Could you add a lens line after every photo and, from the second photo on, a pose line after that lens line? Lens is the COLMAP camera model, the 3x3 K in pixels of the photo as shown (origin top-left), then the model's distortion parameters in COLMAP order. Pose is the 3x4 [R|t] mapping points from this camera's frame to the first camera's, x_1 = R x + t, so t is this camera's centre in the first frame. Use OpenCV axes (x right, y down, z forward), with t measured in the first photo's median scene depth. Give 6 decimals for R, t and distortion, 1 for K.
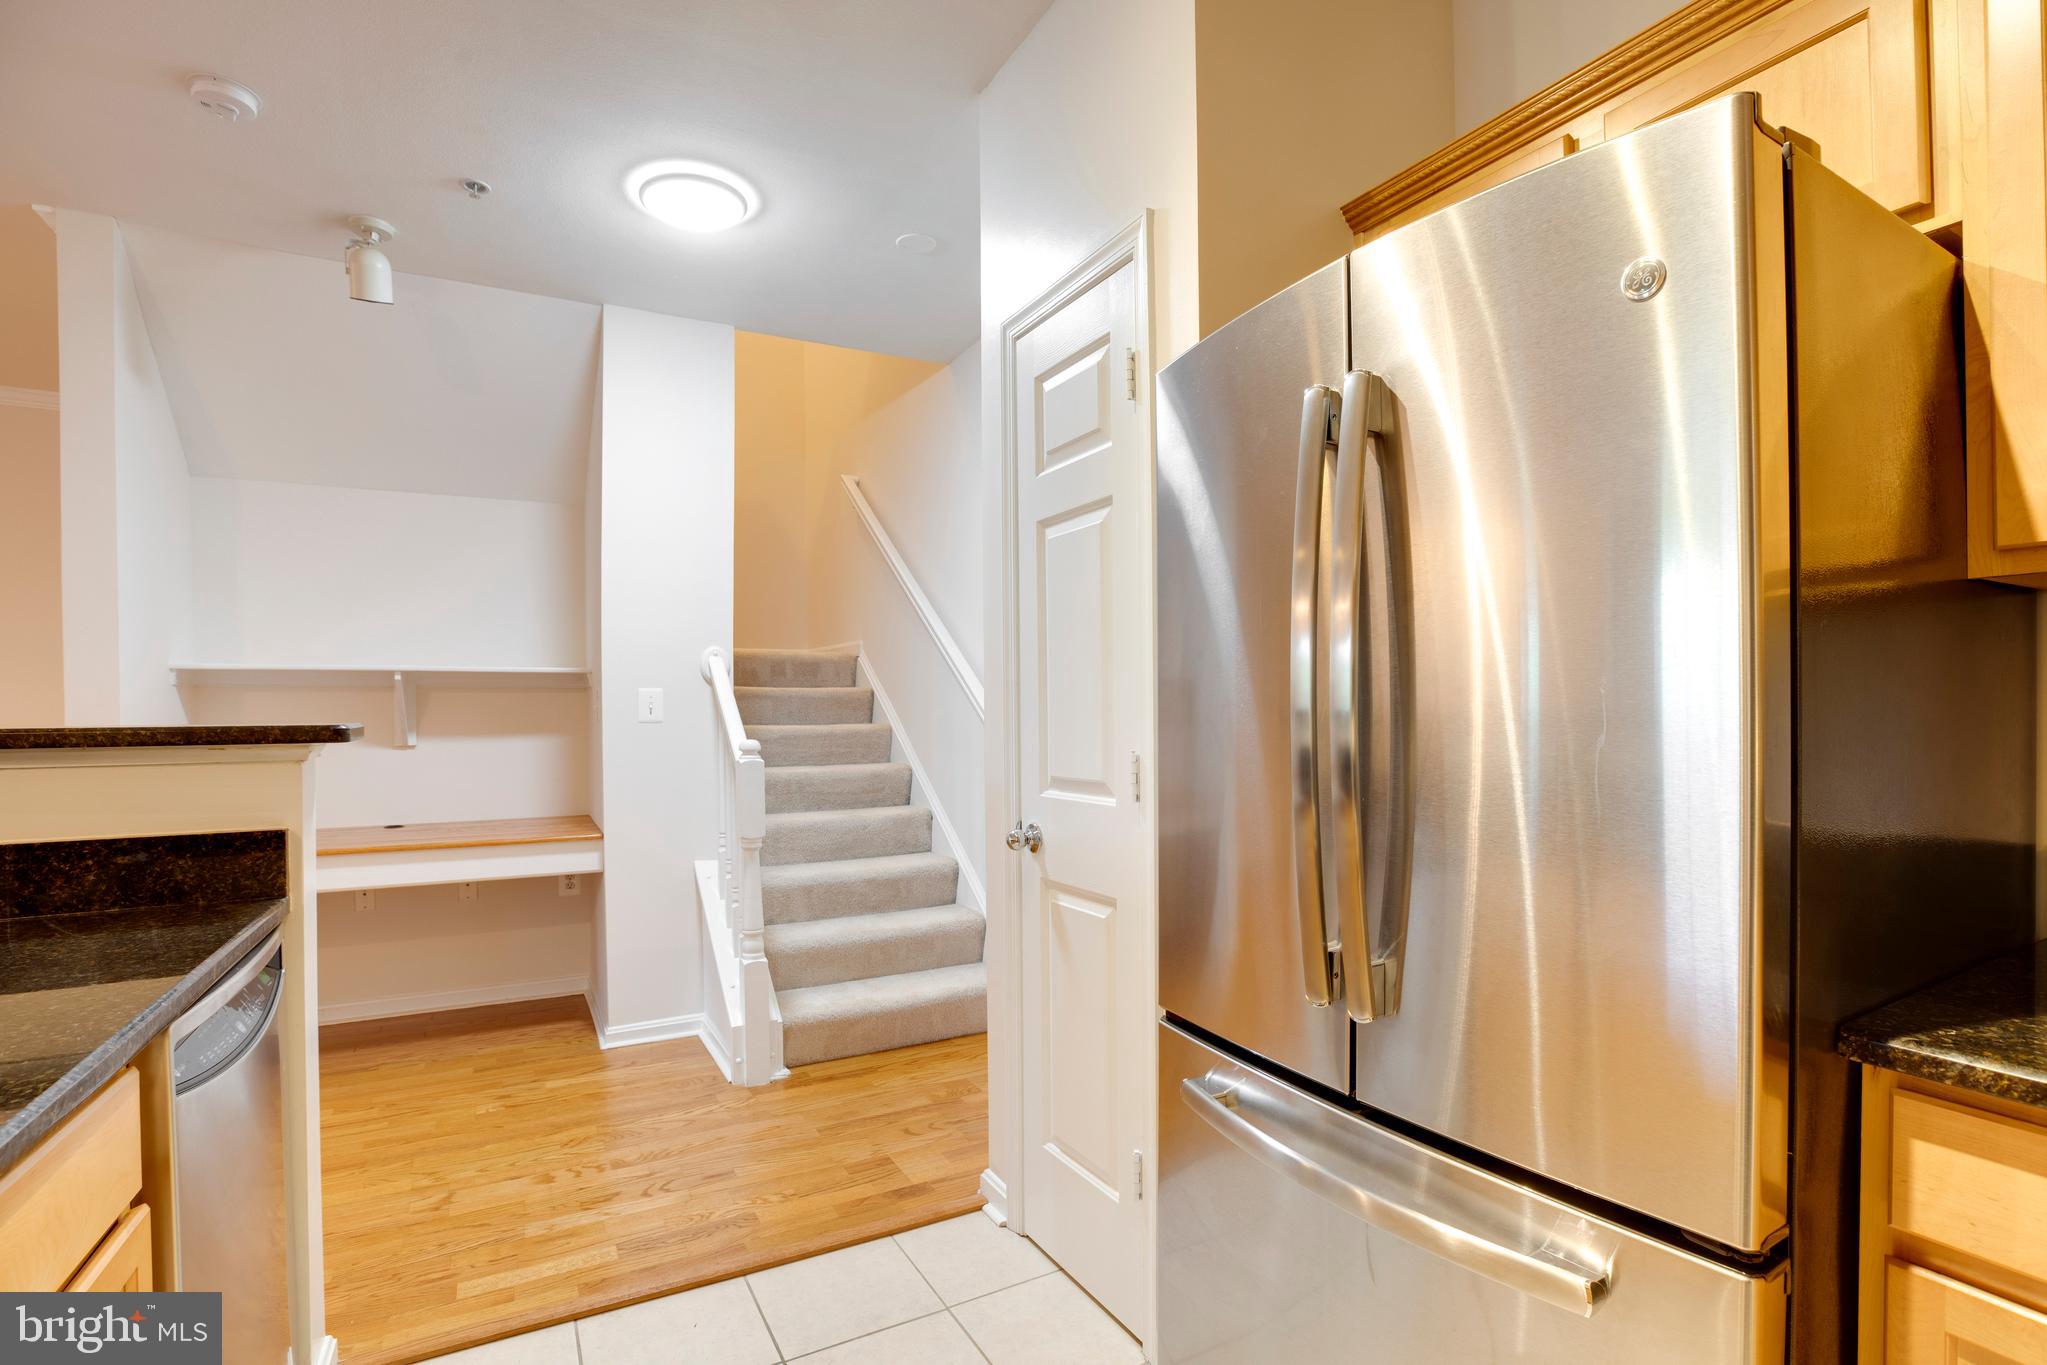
lens RADIAL K [[954.2, 0, 1019.8], [0, 954.2, 714.8], [0, 0, 1]] dist [-0.044198, 0.011874]
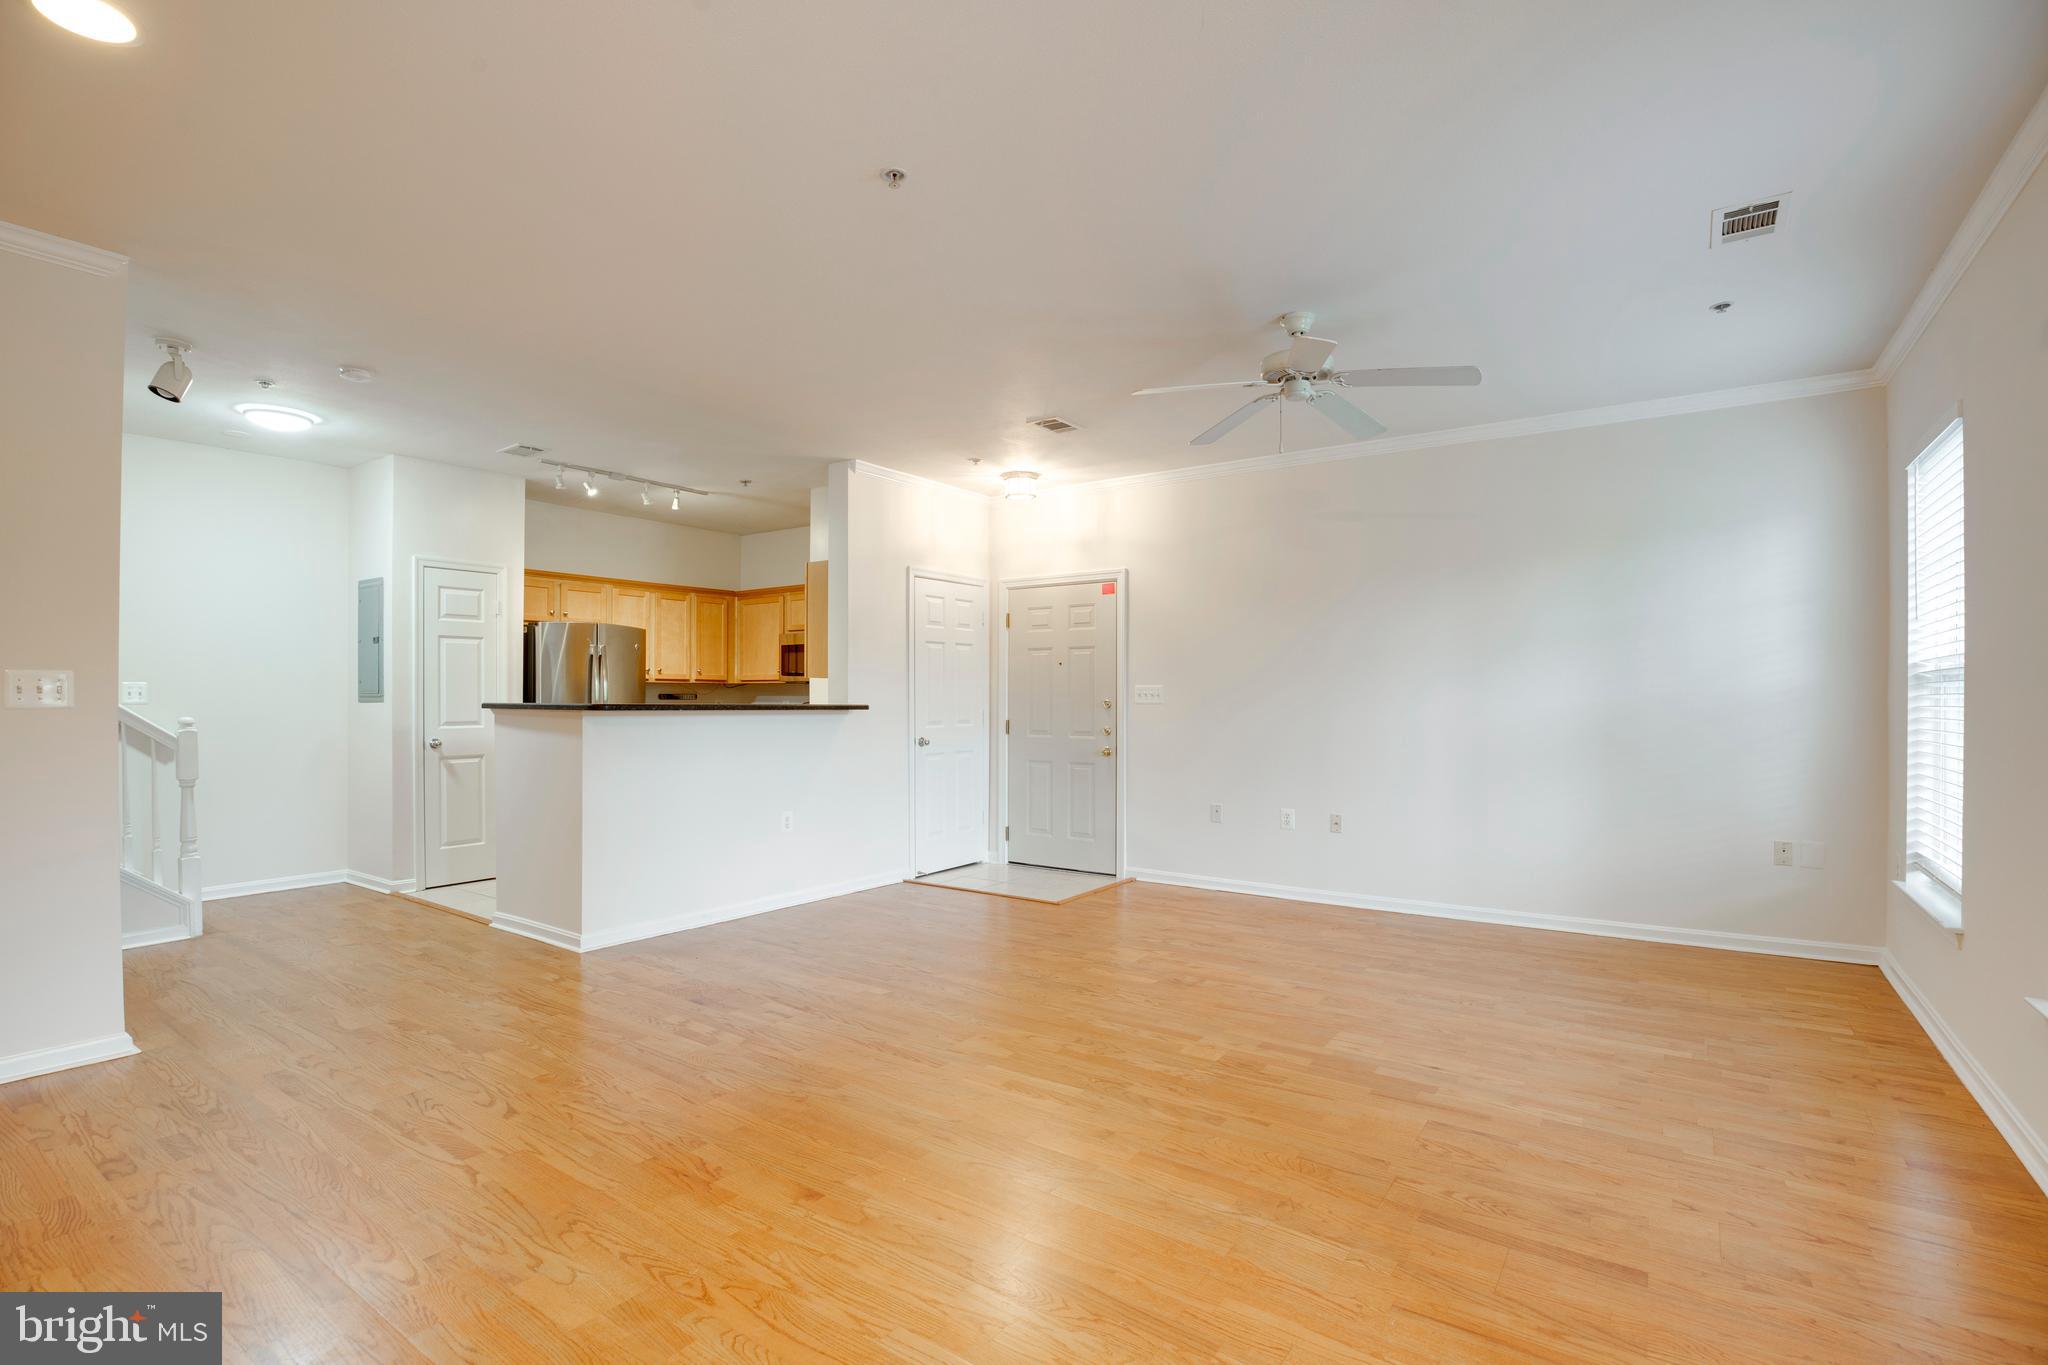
lens RADIAL K [[954.7, 0, 1026.6], [0, 954.7, 702.0], [0, 0, 1]] dist [-0.046434, 0.013378]
pose [[-0.435131, 0.003072, 0.900362, -2.577089], [0.004569, 0.999989, -0.001204, 0.011014], [-0.900356, 0.003590, -0.435140, 0.482513]]
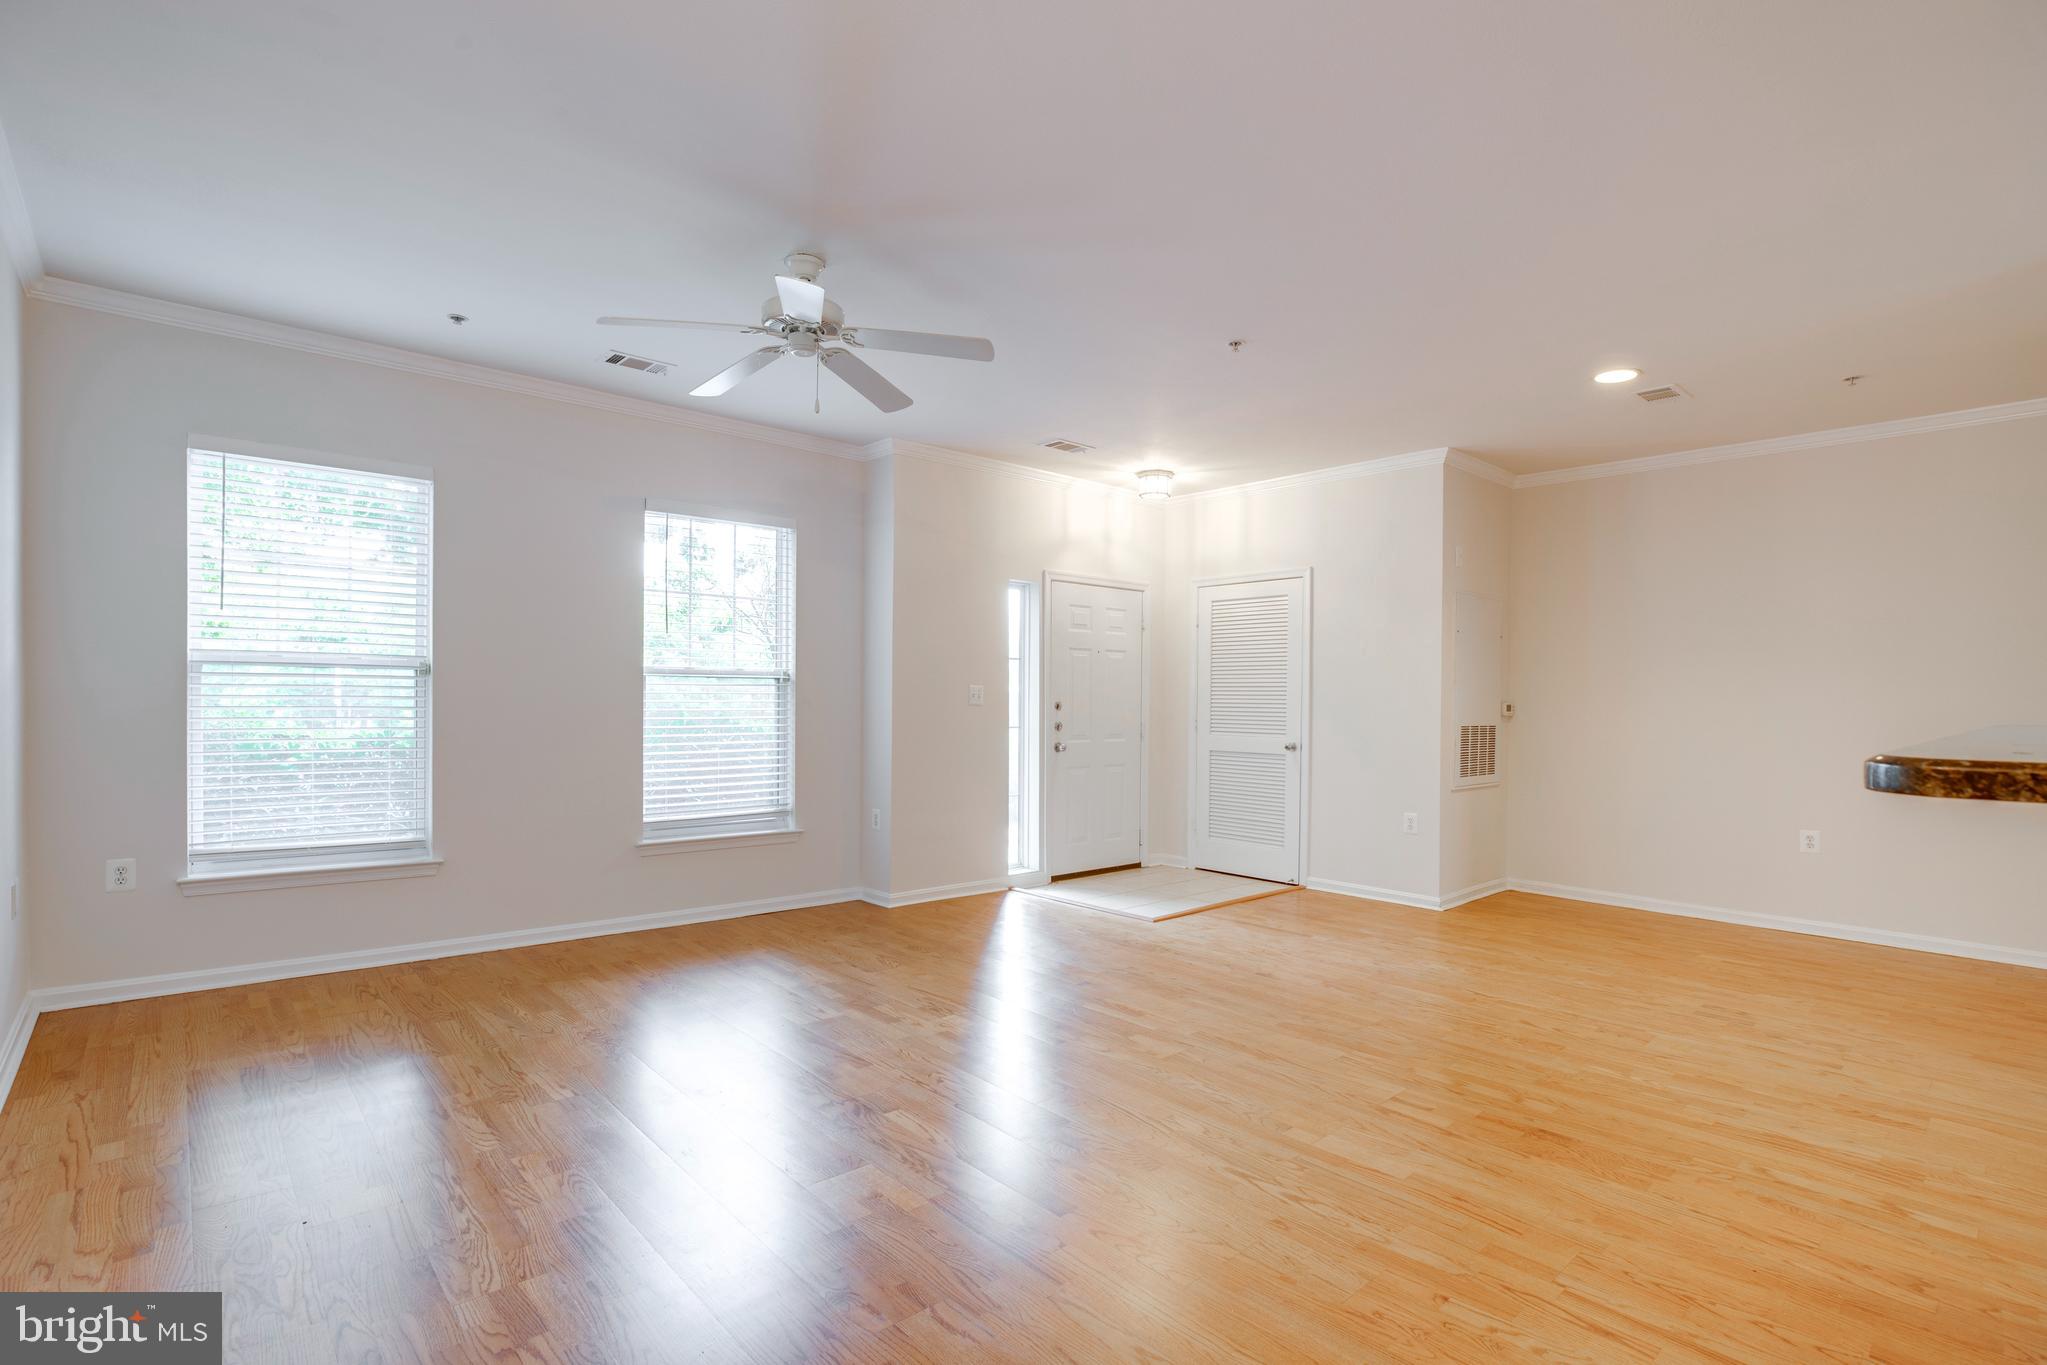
lens RADIAL K [[972.5, 0, 1025.1], [0, 972.5, 712.6], [0, 0, 1]] dist [-0.046546, 0.013776]
pose [[0.222555, 0.022315, -0.974665, -0.276687], [-0.017247, 0.999672, 0.018950, -0.000339], [0.974768, 0.012592, 0.222867, -0.448768]]
